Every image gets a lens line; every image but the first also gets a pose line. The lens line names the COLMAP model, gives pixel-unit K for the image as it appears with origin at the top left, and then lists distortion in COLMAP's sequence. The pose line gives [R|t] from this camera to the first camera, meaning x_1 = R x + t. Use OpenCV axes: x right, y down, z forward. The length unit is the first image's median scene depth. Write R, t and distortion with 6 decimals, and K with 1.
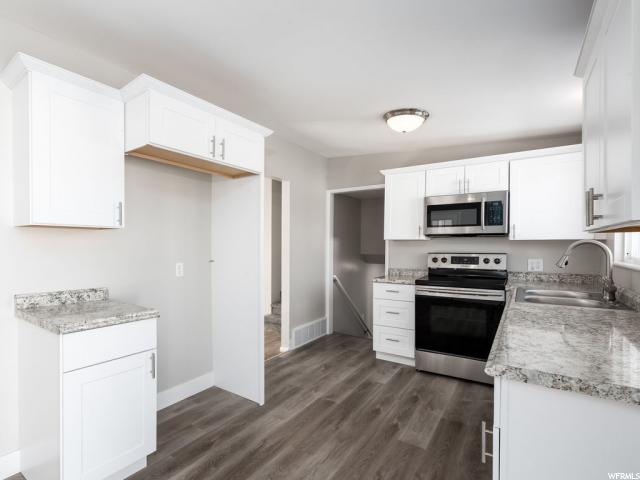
lens RADIAL K [[321.7, 0, 320.4], [0, 321.7, 251.5], [0, 0, 1]] dist [0.001590, 0.000368]
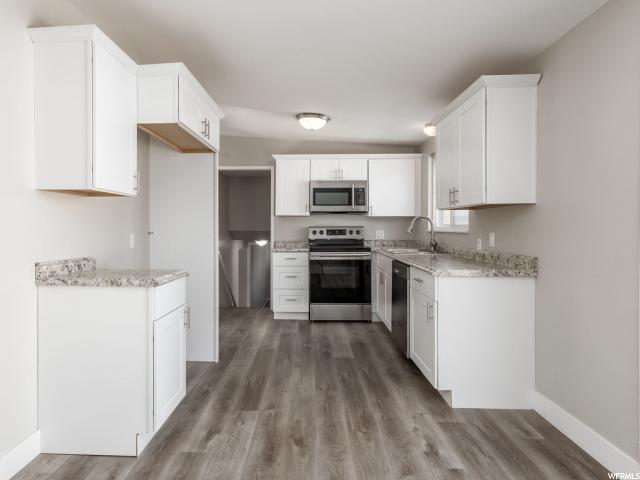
lens RADIAL K [[349.6, 0, 318.4], [0, 349.6, 231.0], [0, 0, 1]] dist [0.004205, 0.000525]
pose [[0.842351, -0.009466, 0.538846, -0.393693], [0.012946, 0.999913, -0.002672, 0.027459], [-0.538774, 0.009227, 0.842400, -0.146972]]
